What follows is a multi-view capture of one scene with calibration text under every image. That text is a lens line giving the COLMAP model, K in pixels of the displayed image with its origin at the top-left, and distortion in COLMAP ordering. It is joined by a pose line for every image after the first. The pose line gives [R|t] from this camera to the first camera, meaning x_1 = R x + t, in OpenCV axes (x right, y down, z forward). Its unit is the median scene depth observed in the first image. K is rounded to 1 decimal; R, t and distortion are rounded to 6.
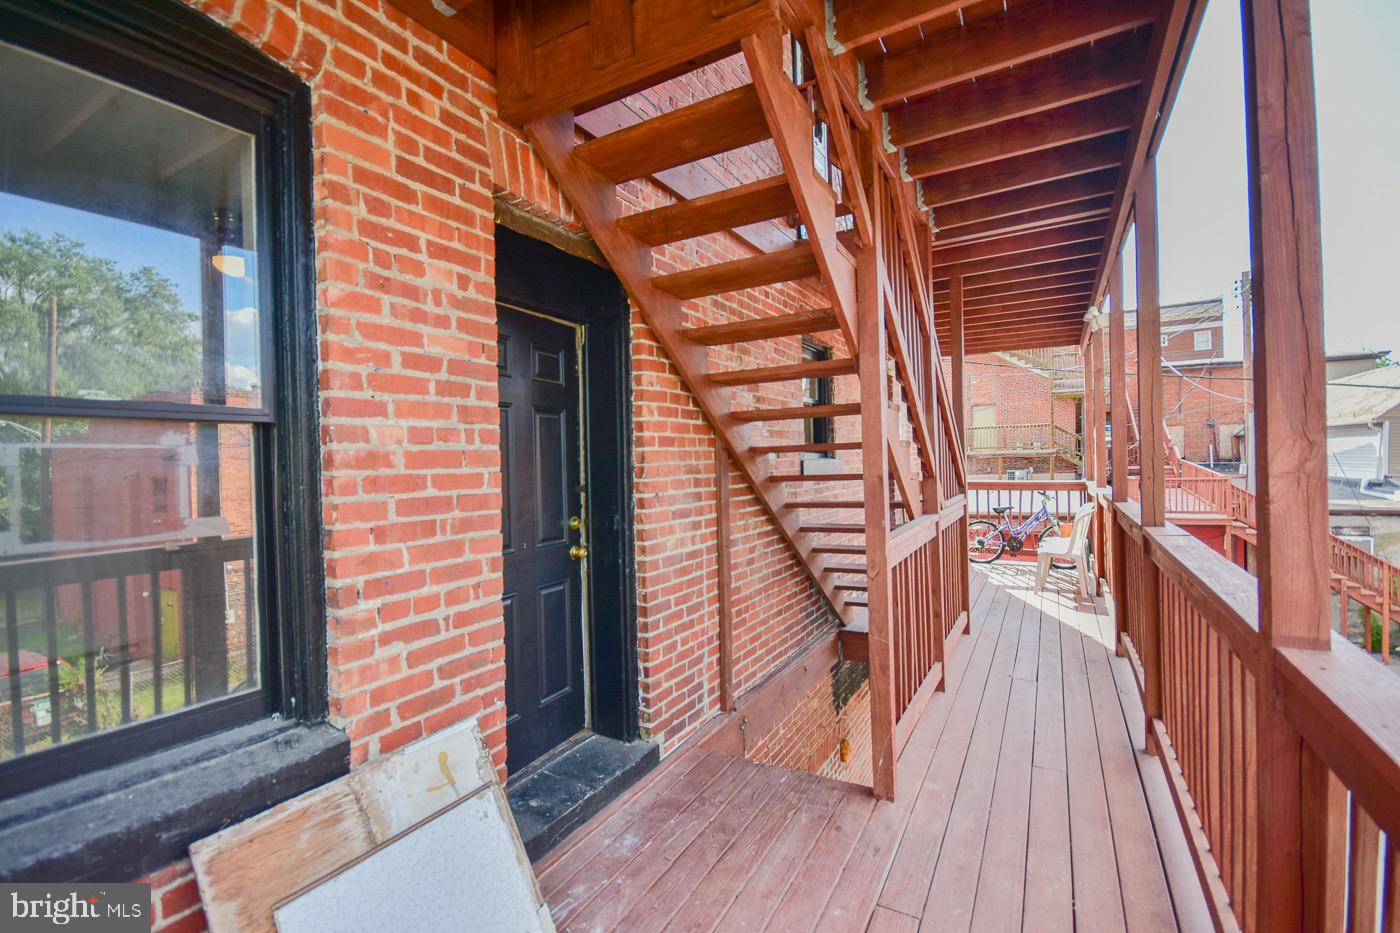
lens RADIAL K [[621.2, 0, 700.0], [0, 621.2, 466.5], [0, 0, 1]] dist [0.002123, -0.000547]
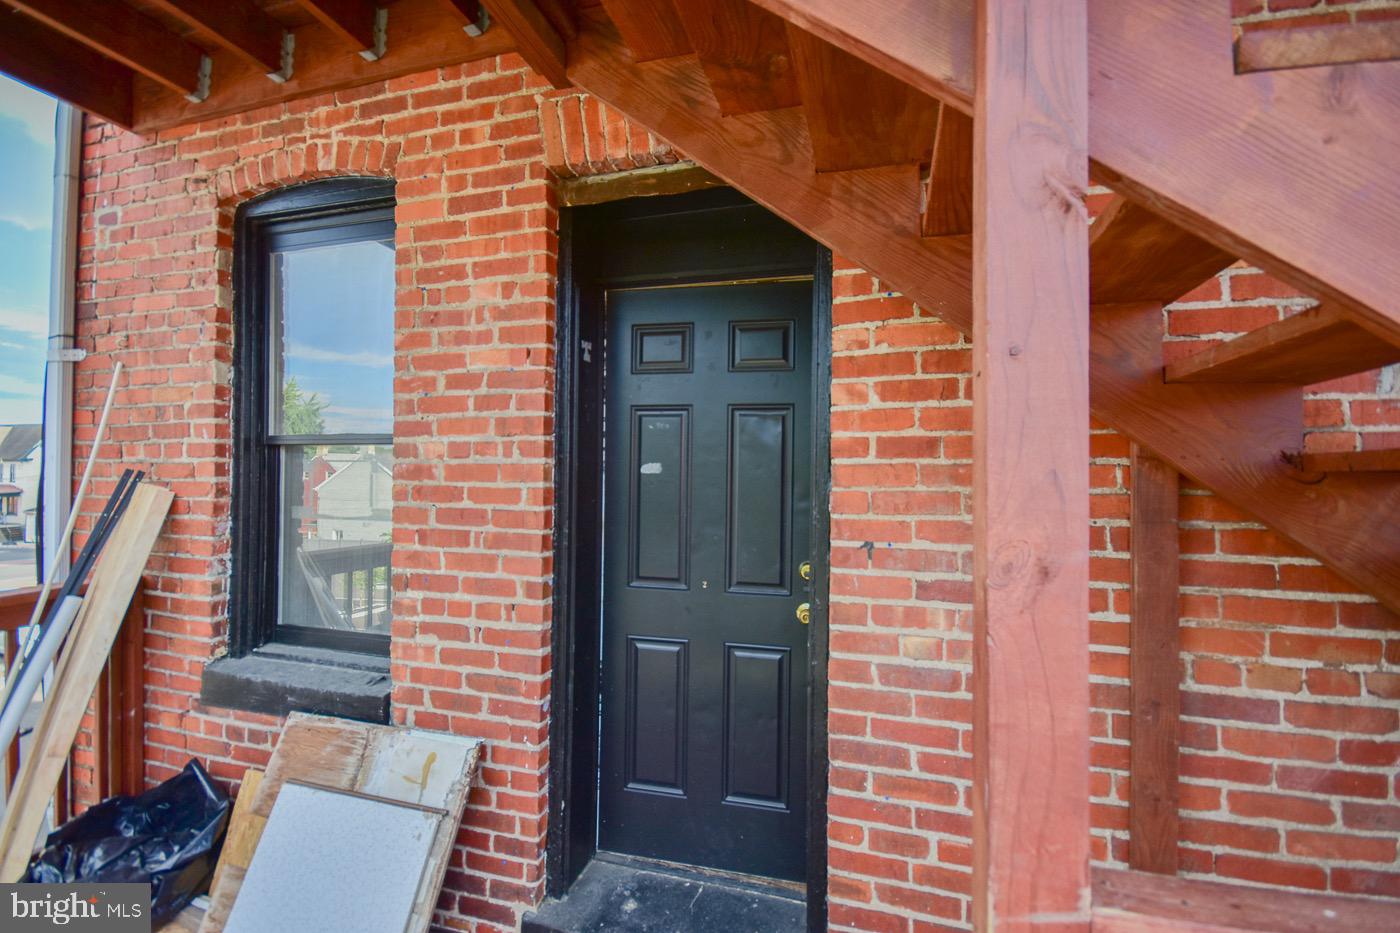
lens RADIAL K [[621.2, 0, 700.0], [0, 621.2, 466.5], [0, 0, 1]] dist [0.002123, -0.000547]
pose [[0.225282, 0.011825, -0.974222, 0.664660], [-0.022112, 0.999731, 0.007021, -0.037282], [0.974043, 0.019960, 0.225483, 1.132663]]
